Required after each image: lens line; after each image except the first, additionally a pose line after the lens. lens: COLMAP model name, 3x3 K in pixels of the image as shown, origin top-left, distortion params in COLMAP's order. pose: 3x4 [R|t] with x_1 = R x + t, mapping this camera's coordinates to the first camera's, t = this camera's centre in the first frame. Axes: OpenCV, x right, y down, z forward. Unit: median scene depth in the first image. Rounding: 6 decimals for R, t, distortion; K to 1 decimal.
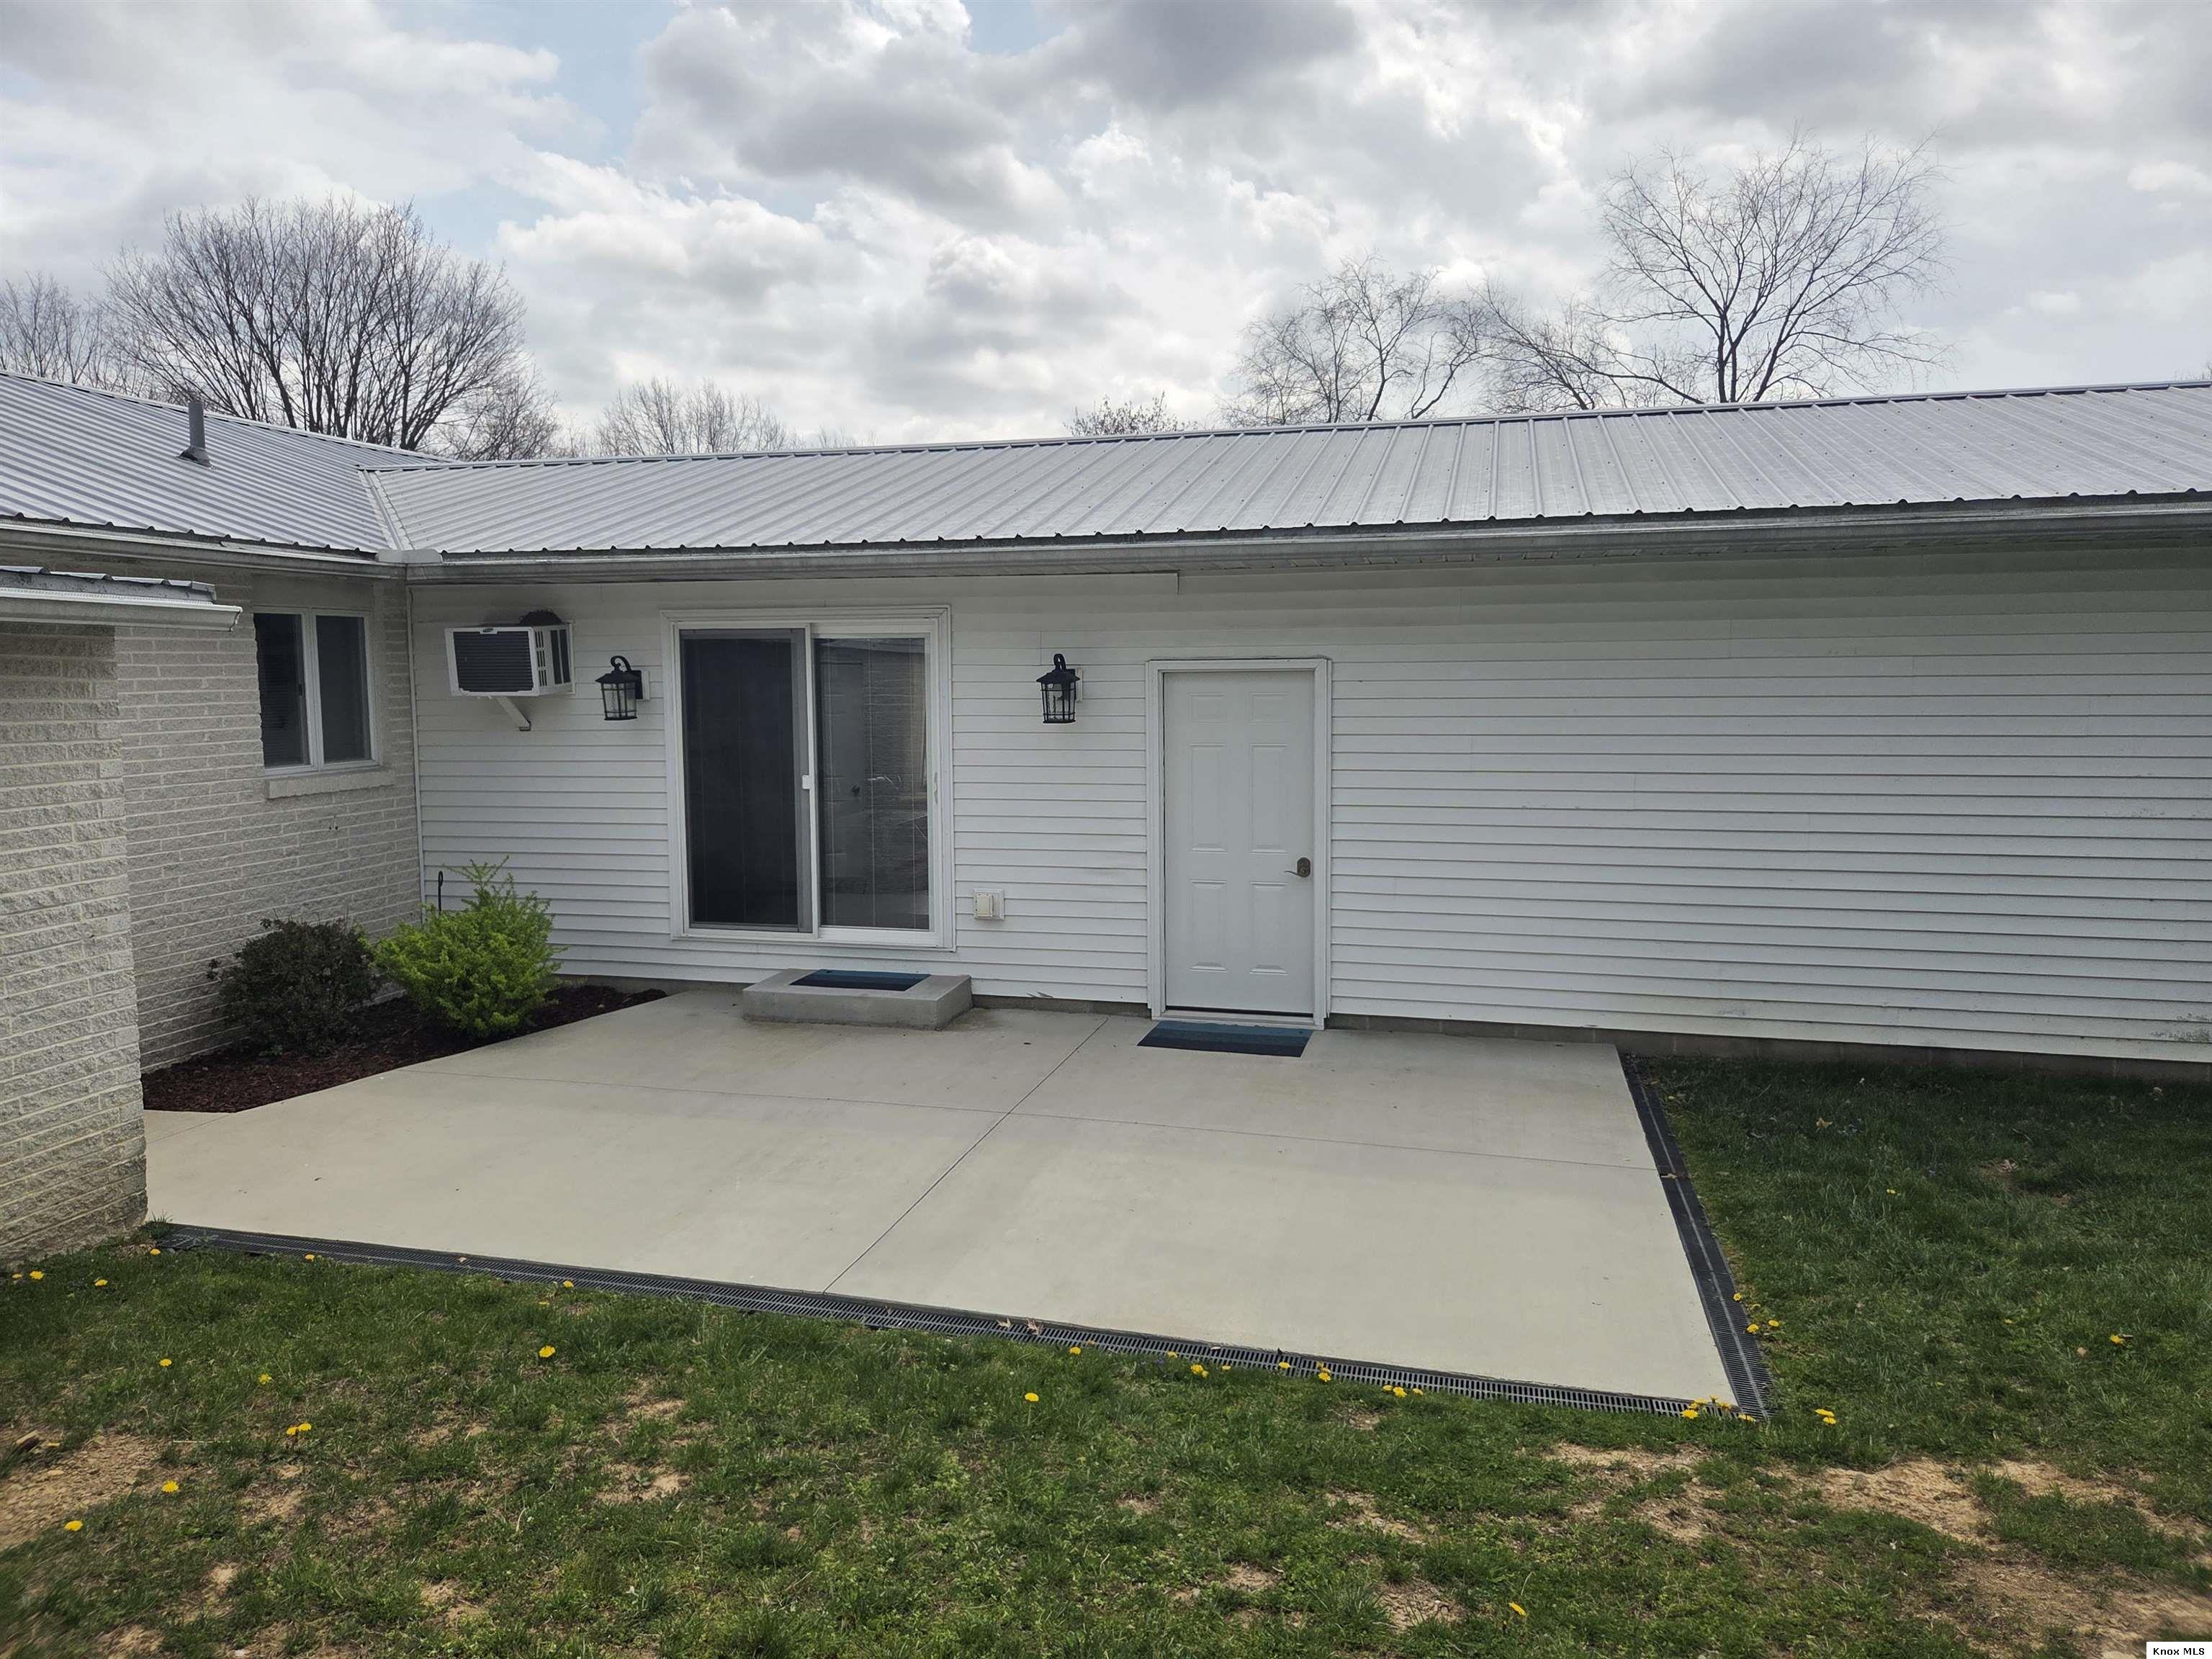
lens RADIAL K [[1454.8, 0, 1106.0], [0, 1454.8, 829.5], [0, 0, 1]] dist [0.003037, 0.001012]
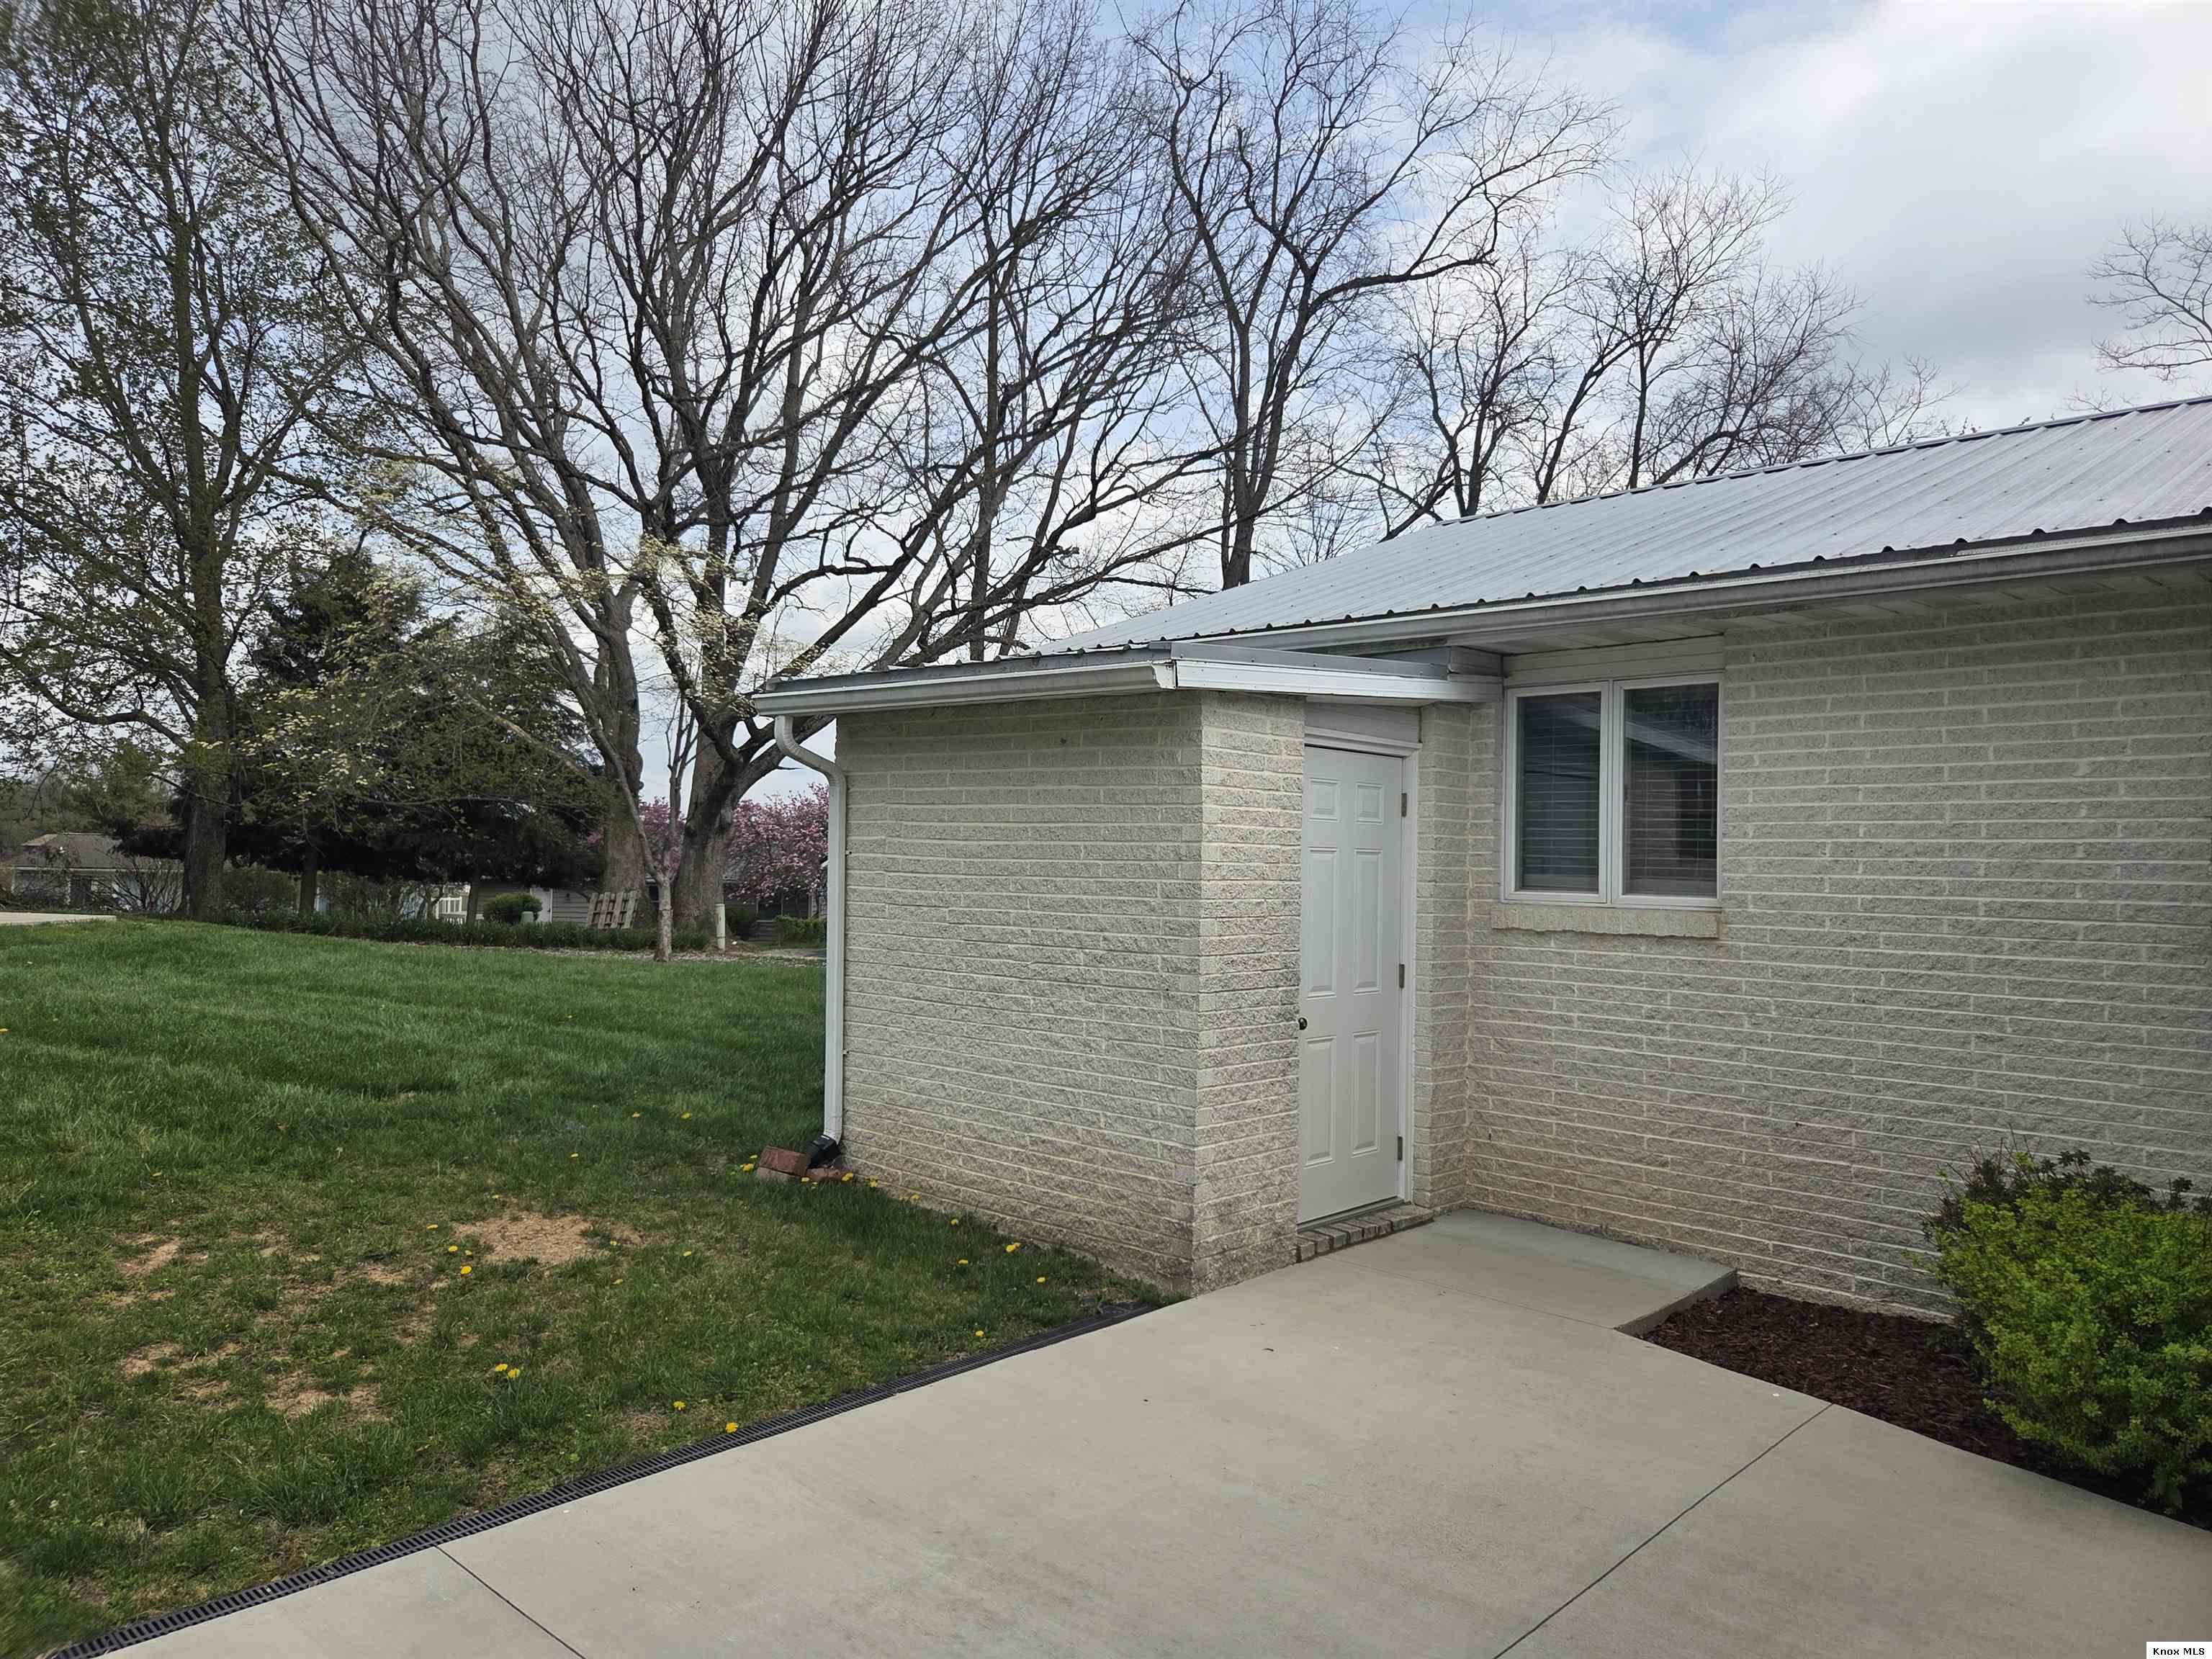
lens RADIAL K [[1477.6, 0, 1106.0], [0, 1477.6, 829.5], [0, 0, 1]] dist [0.038991, -0.000904]
pose [[-0.482445, -0.025860, -0.875545, 0.236285], [-0.112018, 0.993178, 0.032389, -0.064548], [0.868734, 0.113703, -0.482051, 1.316776]]
